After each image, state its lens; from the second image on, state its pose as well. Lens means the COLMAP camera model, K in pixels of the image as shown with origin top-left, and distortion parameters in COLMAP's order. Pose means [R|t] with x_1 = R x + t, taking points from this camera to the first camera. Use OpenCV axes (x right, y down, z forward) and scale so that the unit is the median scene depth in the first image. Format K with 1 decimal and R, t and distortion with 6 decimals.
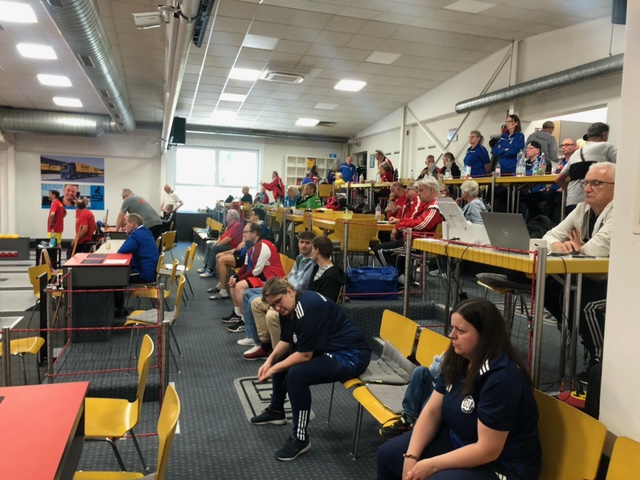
lens RADIAL K [[515.0, 0, 320.0], [0, 515.0, 240.0], [0, 0, 1]] dist [0.000866, 0.004933]
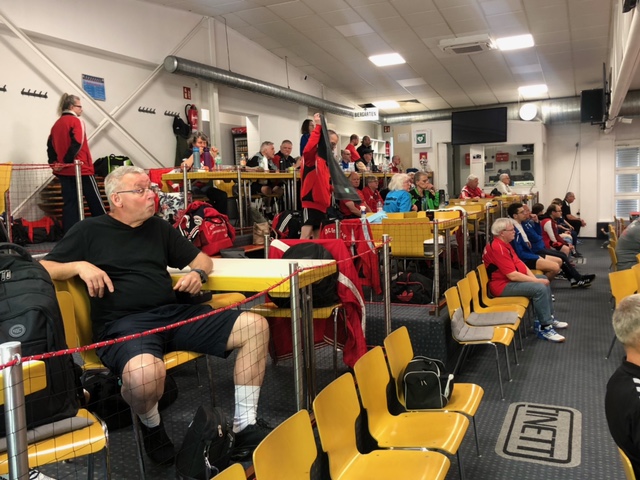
lens RADIAL K [[585.4, 0, 305.1], [0, 585.4, 242.1], [0, 0, 1]] dist [-0.002749, 0.016519]
pose [[-0.739567, -0.060723, 0.670339, -0.428484], [0.067151, 0.984297, 0.163248, -0.186661], [-0.669725, 0.165747, -0.723876, 1.866714]]
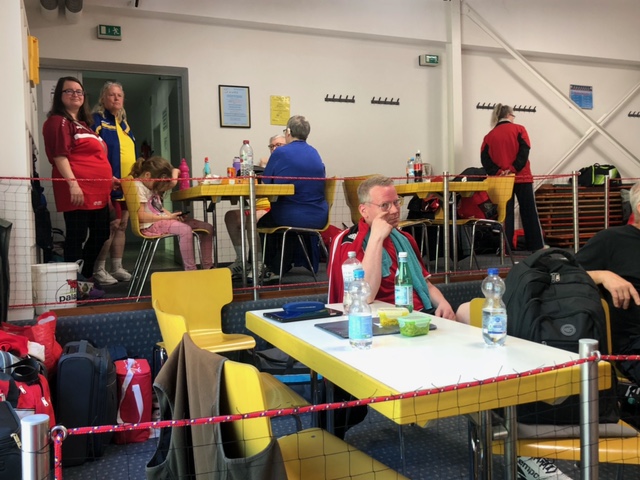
lens RADIAL K [[585.4, 0, 305.1], [0, 585.4, 242.1], [0, 0, 1]] dist [-0.002749, 0.016519]
pose [[-0.107340, -0.069976, 0.991757, -0.423235], [0.101112, 0.991580, 0.080907, -0.190323], [-0.989068, 0.108963, -0.099361, 1.911148]]
